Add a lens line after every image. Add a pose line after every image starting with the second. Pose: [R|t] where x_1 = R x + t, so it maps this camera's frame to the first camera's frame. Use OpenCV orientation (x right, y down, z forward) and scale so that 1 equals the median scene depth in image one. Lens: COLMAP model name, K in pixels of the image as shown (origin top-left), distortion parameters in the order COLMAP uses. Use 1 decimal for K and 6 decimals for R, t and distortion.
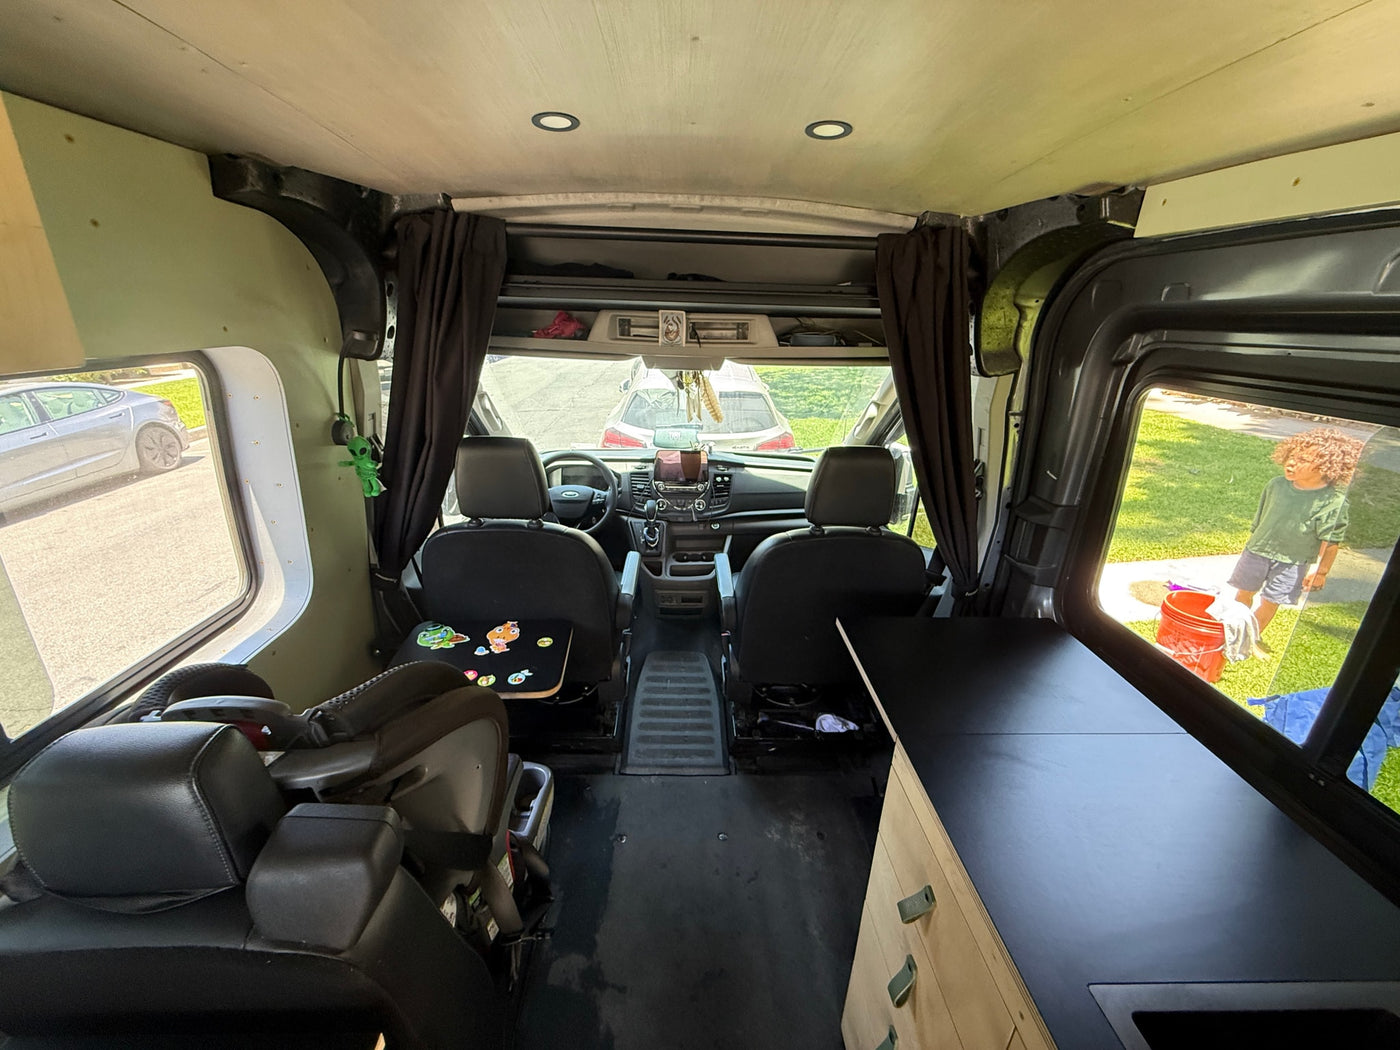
lens RADIAL K [[576.3, 0, 697.1], [0, 576.3, 524.5], [0, 0, 1]] dist [-0.001034, -0.000417]
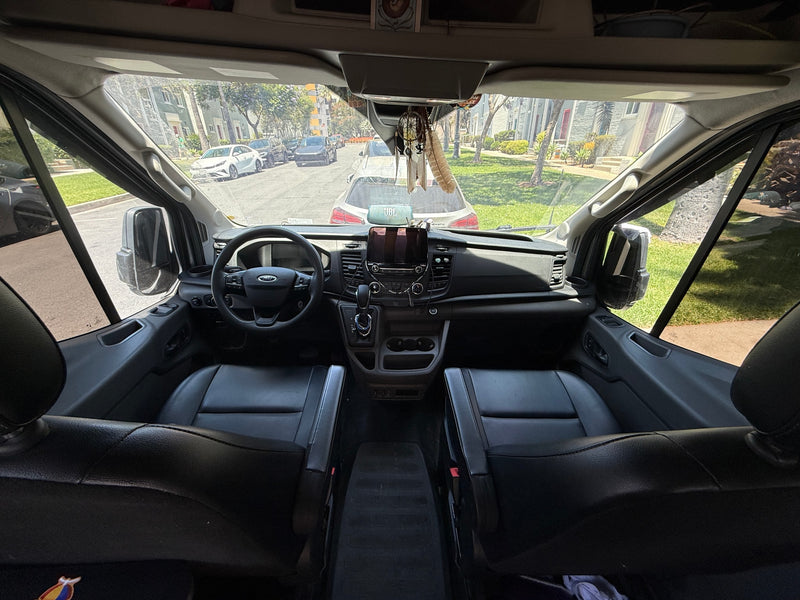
lens RADIAL K [[329.3, 0, 398.1], [0, 329.3, 303.3], [0, 0, 1]] dist [-0.001034, -0.000417]
pose [[0.999886, 0.013748, 0.006229, -0.028293], [-0.014320, 0.994494, 0.103811, -0.064327], [-0.004768, -0.103889, 0.994578, 0.480388]]
